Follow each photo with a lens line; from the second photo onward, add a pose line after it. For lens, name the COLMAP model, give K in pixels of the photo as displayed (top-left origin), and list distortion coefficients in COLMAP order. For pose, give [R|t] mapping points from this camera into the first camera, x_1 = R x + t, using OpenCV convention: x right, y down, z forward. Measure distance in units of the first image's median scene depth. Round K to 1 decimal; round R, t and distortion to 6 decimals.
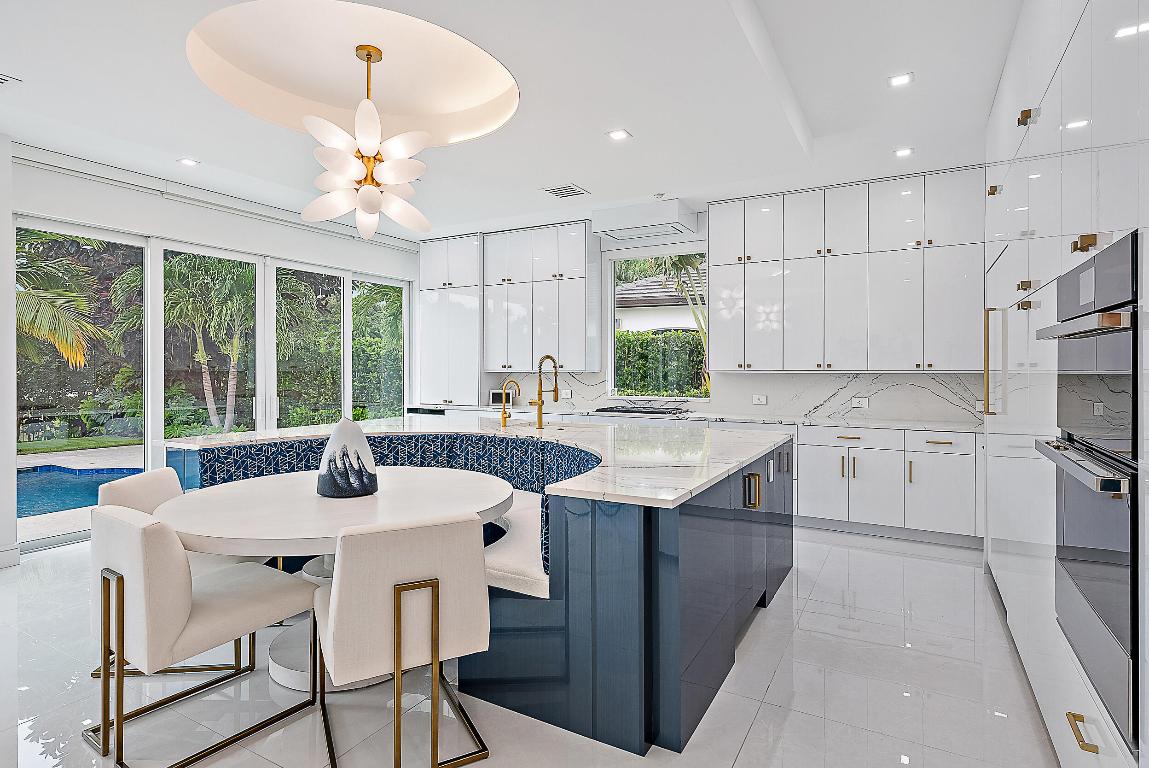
lens RADIAL K [[586.8, 0, 575.8], [0, 586.8, 368.4], [0, 0, 1]] dist [-0.000854, -0.000202]
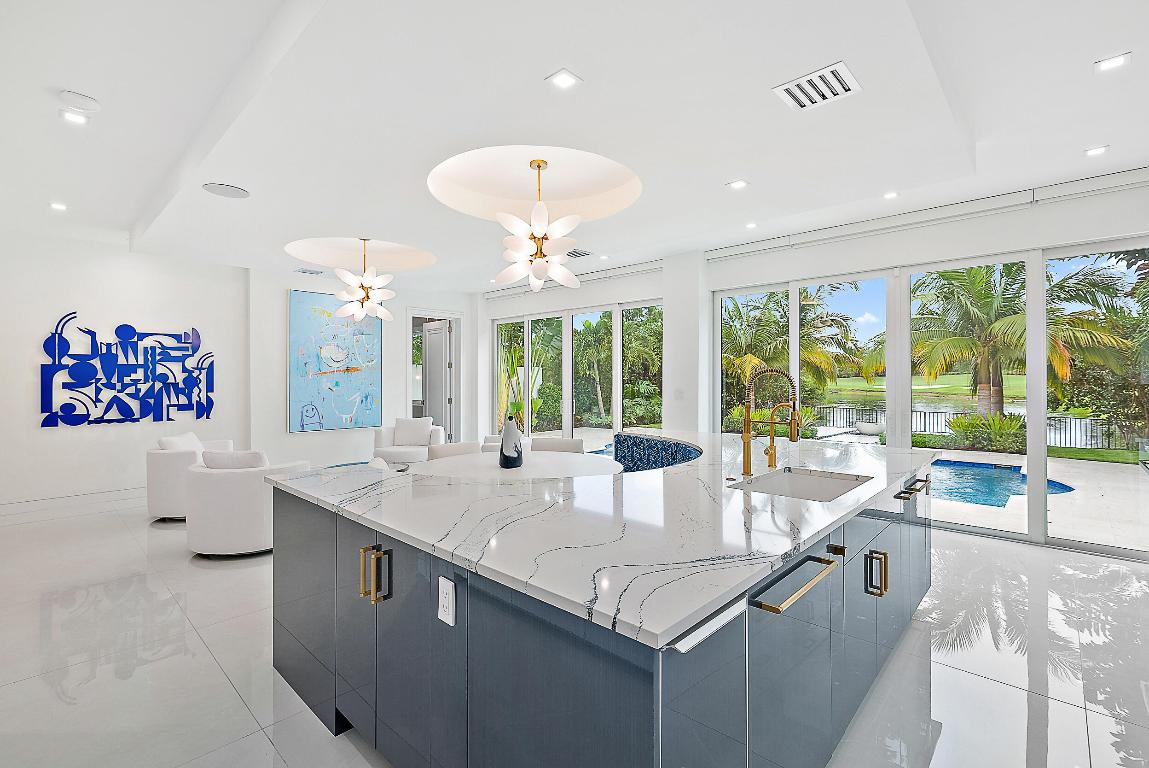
lens RADIAL K [[505.5, 0, 580.2], [0, 505.5, 381.1], [0, 0, 1]] dist [-0.000953, -0.000033]
pose [[-0.226706, 0.000247, -0.973963, 0.402189], [-0.000881, 1.000000, 0.000458, 0.003663], [0.973963, 0.000962, -0.226705, 0.645613]]
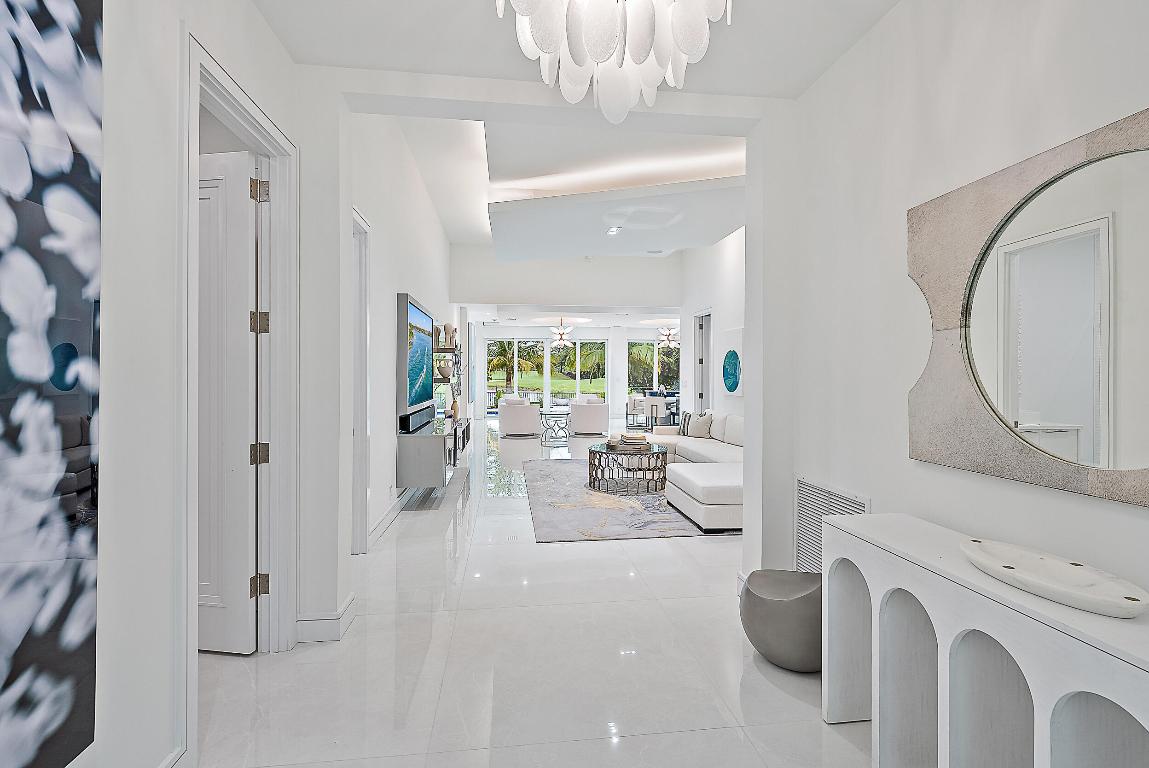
lens RADIAL K [[538.4, 0, 574.5], [0, 538.4, 384.0], [0, 0, 1]] dist [0.000606, 0.000007]
pose [[0.601492, 0.014976, -0.798738, 1.425817], [-0.004420, 0.999871, 0.015418, 0.009742], [0.798866, -0.005743, 0.601481, -1.244975]]
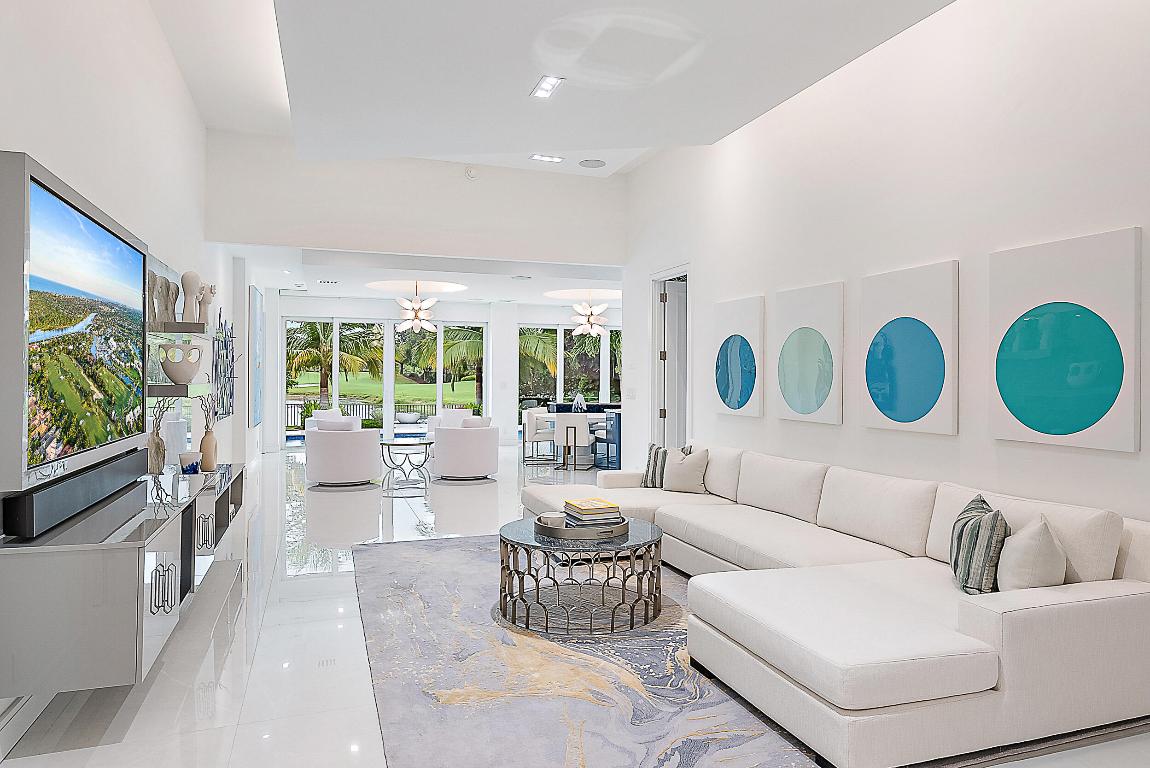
lens RADIAL K [[716.8, 0, 575.9], [0, 716.8, 374.5], [0, 0, 1]] dist [-0.004526, -0.000646]
pose [[0.758465, -0.000310, -0.651713, 1.067458], [-0.005250, 0.999965, -0.006586, 0.007782], [0.651692, 0.008417, 0.758437, -1.035583]]
